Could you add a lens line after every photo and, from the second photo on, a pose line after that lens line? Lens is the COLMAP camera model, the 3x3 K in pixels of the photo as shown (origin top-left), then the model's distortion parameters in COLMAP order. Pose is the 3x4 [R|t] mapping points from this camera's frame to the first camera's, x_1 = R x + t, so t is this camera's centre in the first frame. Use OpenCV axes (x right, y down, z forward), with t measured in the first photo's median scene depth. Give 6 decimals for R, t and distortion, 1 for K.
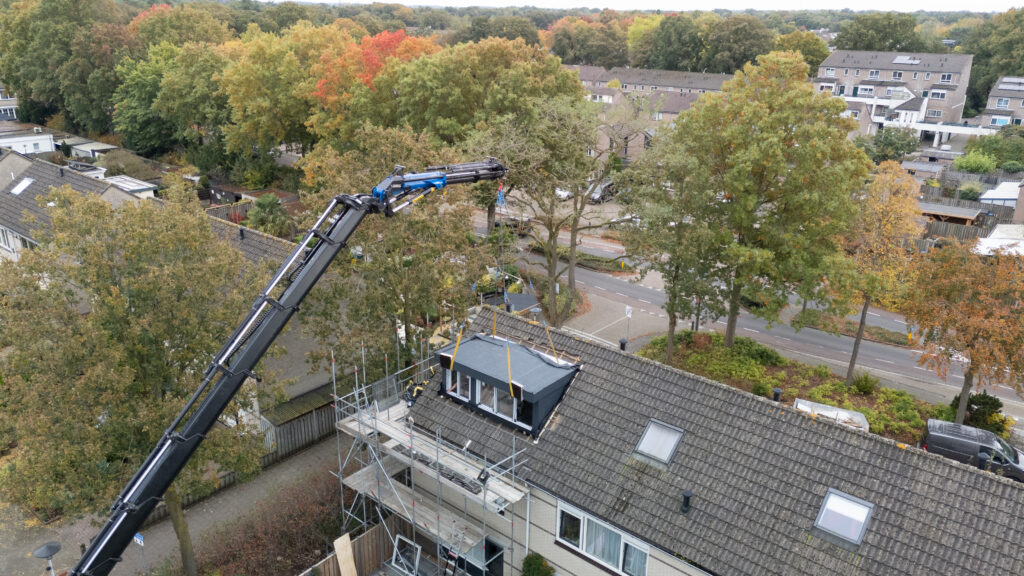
lens RADIAL K [[733.1, 0, 508.6], [0, 733.1, 281.2], [0, 0, 1]] dist [0.042270, -0.022551]
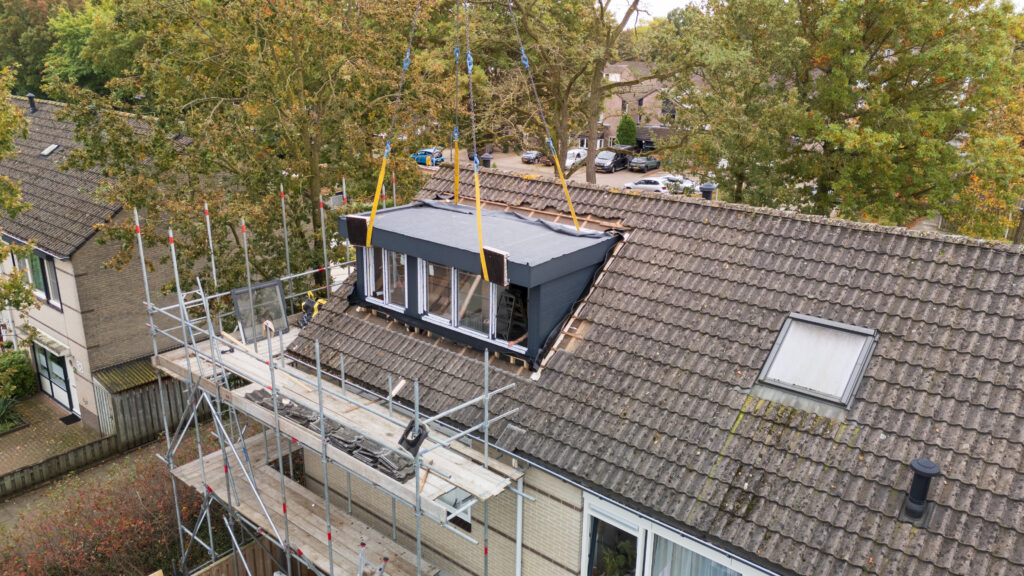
lens RADIAL K [[733.1, 0, 516.3], [0, 733.1, 292.7], [0, 0, 1]] dist [0.042270, -0.022551]
pose [[0.999950, -0.000199, 0.009962, 0.019917], [0.000413, 0.999771, -0.021417, 0.174679], [-0.009956, 0.021420, 0.999721, 0.521496]]
